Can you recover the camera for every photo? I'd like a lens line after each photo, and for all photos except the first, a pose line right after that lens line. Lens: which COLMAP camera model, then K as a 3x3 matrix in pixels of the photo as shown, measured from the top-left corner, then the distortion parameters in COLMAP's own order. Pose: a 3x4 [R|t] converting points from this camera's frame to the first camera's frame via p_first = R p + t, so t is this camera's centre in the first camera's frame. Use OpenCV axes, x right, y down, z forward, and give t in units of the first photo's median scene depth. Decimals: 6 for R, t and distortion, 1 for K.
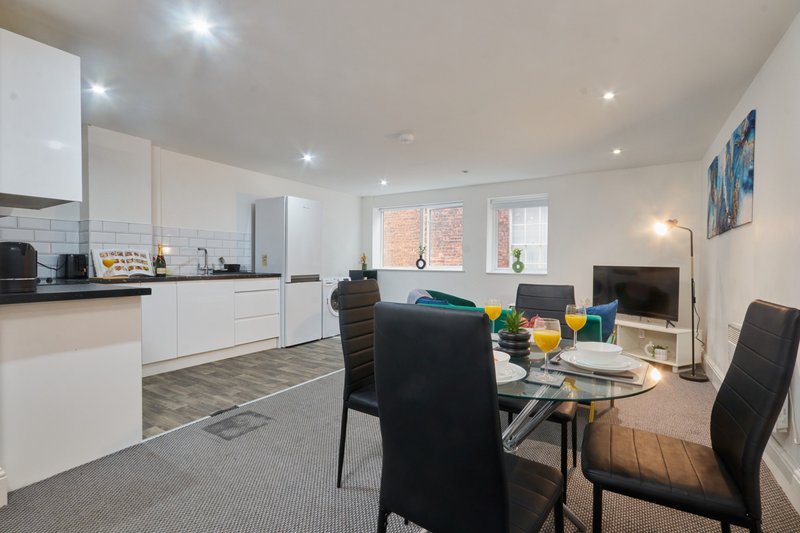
lens RADIAL K [[370.5, 0, 397.2], [0, 370.5, 269.0], [0, 0, 1]] dist [-0.004489, 0.005022]
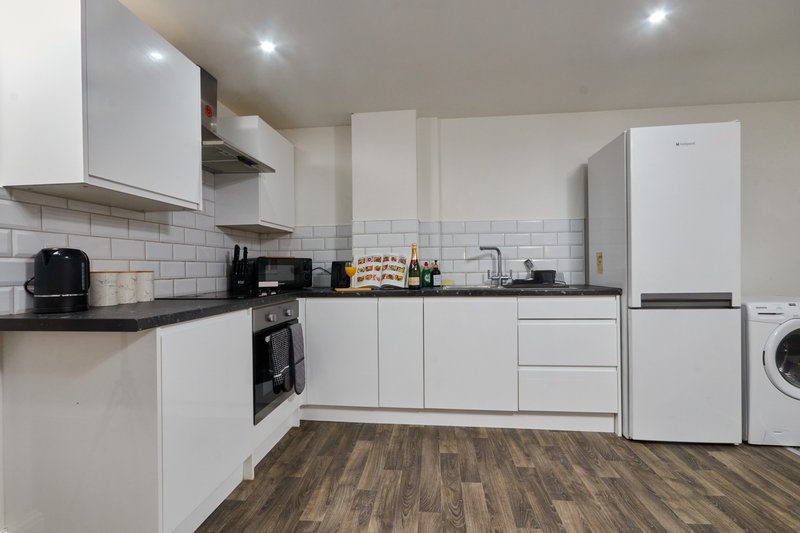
lens RADIAL K [[370.5, 0, 400.8], [0, 370.5, 268.5], [0, 0, 1]] dist [-0.004489, 0.005022]
pose [[0.448795, -0.010227, -0.893576, 0.001595], [-0.001603, 0.999924, -0.012249, -0.009971], [0.893633, 0.006930, 0.448745, 0.607626]]
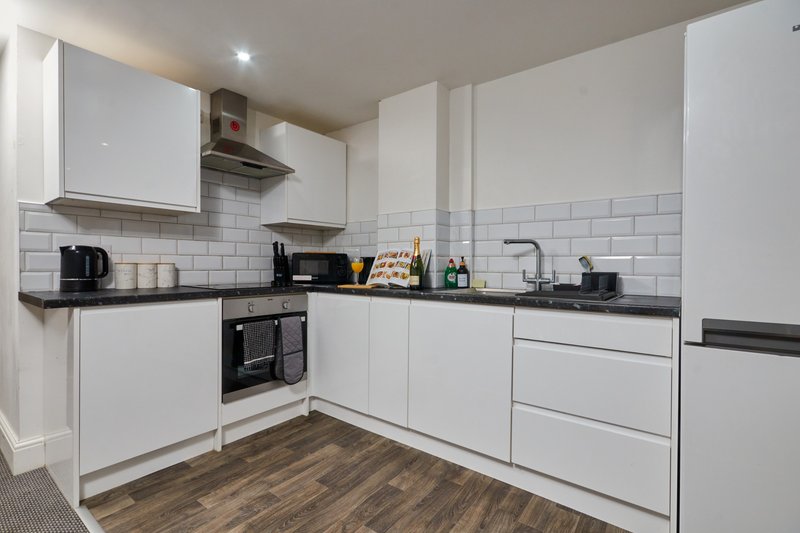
lens RADIAL K [[370.5, 0, 399.8], [0, 370.5, 269.0], [0, 0, 1]] dist [-0.004489, 0.005022]
pose [[-0.078441, 0.005371, -0.996904, -0.004240], [-0.026082, 0.999632, 0.007437, -0.017035], [0.996578, 0.026584, -0.078272, 0.956836]]
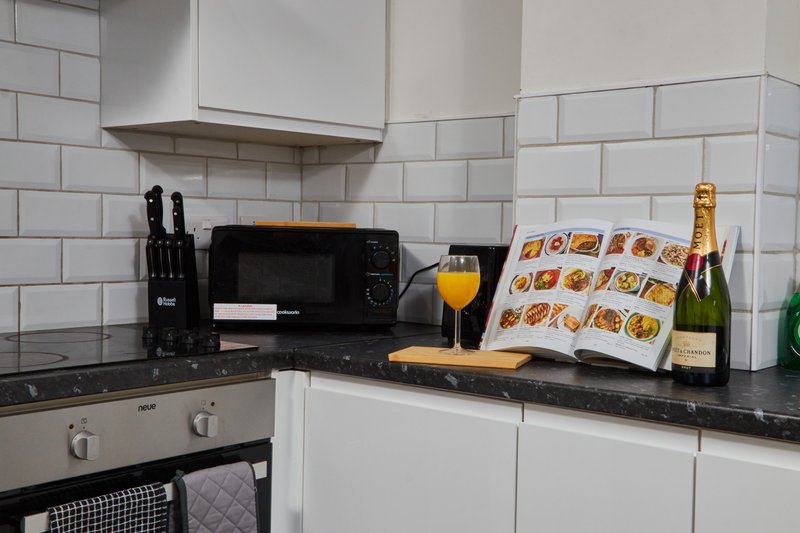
lens RADIAL K [[994.8, 0, 395.9], [0, 994.8, 274.6], [0, 0, 1]] dist [0.119725, 0.000000]
pose [[-0.127256, 0.036610, -0.991194, -0.165440], [-0.036750, 0.998458, 0.041597, -0.038801], [0.991189, 0.041720, -0.125715, 0.862255]]
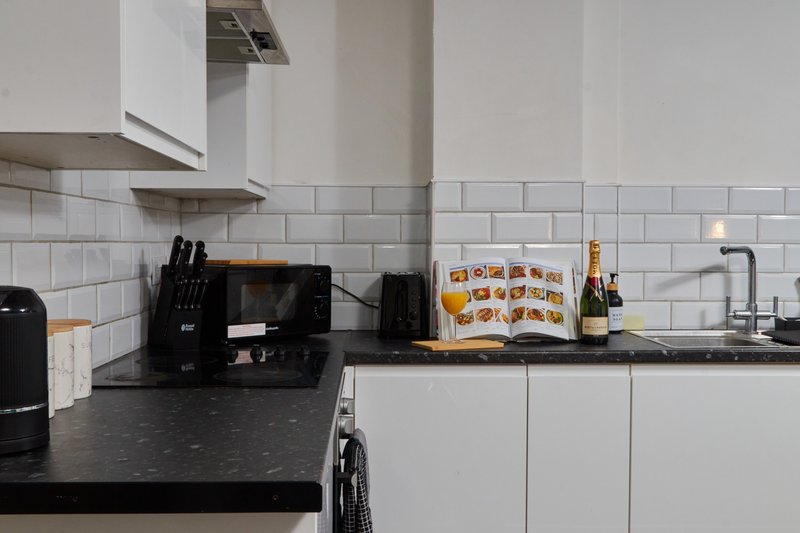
lens RADIAL K [[861.1, 0, 402.9], [0, 861.1, 271.1], [0, 0, 1]] dist [0.024227, 0.000000]
pose [[0.574966, 0.018916, -0.817959, -0.118421], [-0.014366, 0.999812, 0.013023, -0.045965], [0.818051, 0.004263, 0.575129, 0.409186]]
